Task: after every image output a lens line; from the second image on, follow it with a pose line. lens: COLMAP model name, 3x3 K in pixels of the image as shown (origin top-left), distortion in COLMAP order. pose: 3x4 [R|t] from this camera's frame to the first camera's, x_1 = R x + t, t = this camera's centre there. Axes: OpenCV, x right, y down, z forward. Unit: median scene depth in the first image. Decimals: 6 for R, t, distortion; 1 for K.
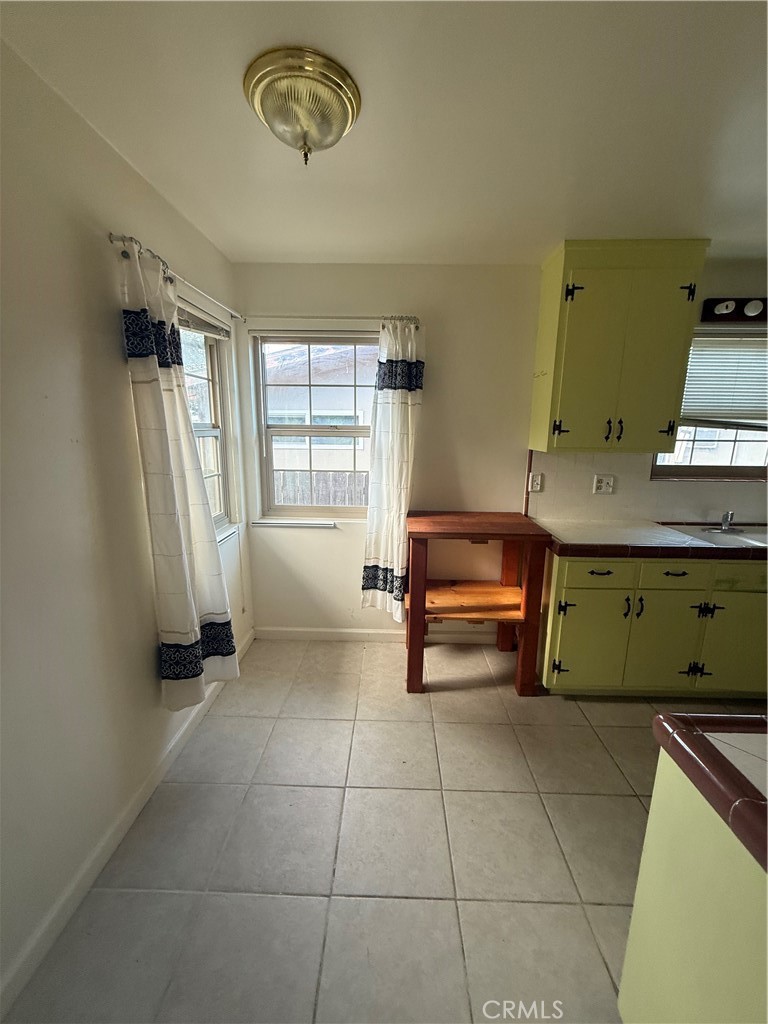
lens RADIAL K [[403.0, 0, 392.1], [0, 403.0, 505.4], [0, 0, 1]] dist [0.003111, -0.000296]
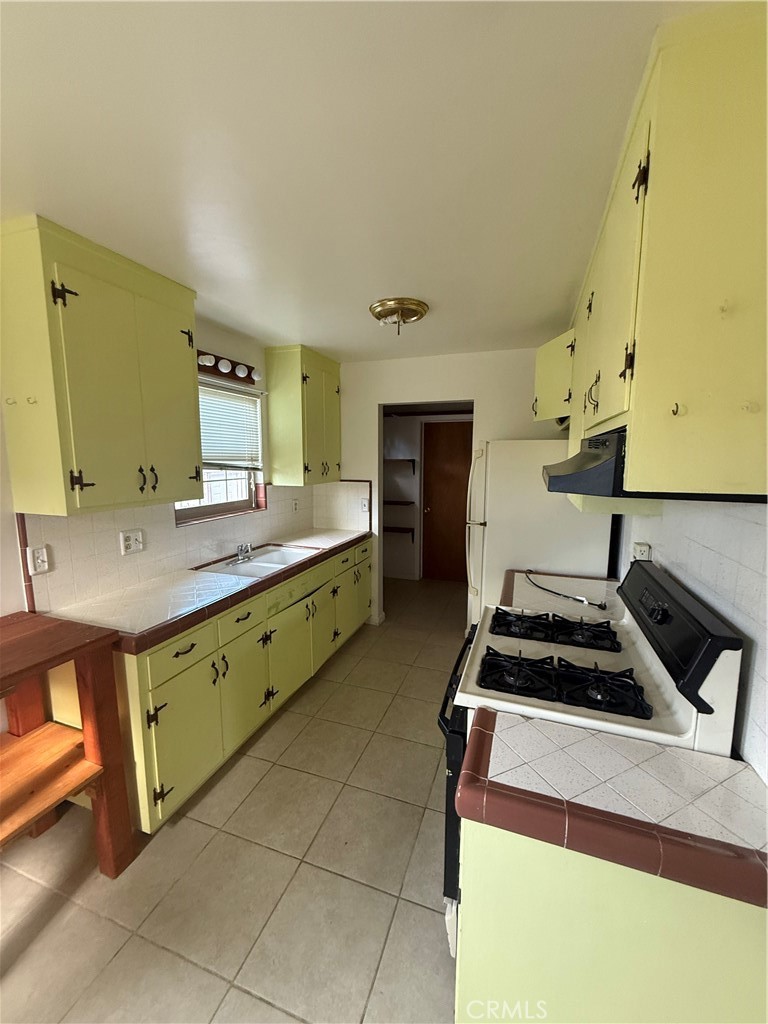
lens RADIAL K [[403.0, 0, 383.6], [0, 403.0, 512.2], [0, 0, 1]] dist [0.003111, -0.000296]
pose [[0.330775, -0.134684, 0.934049, -0.082520], [0.183143, 0.980108, 0.076469, -0.093863], [-0.925768, 0.145771, 0.348861, 0.261090]]
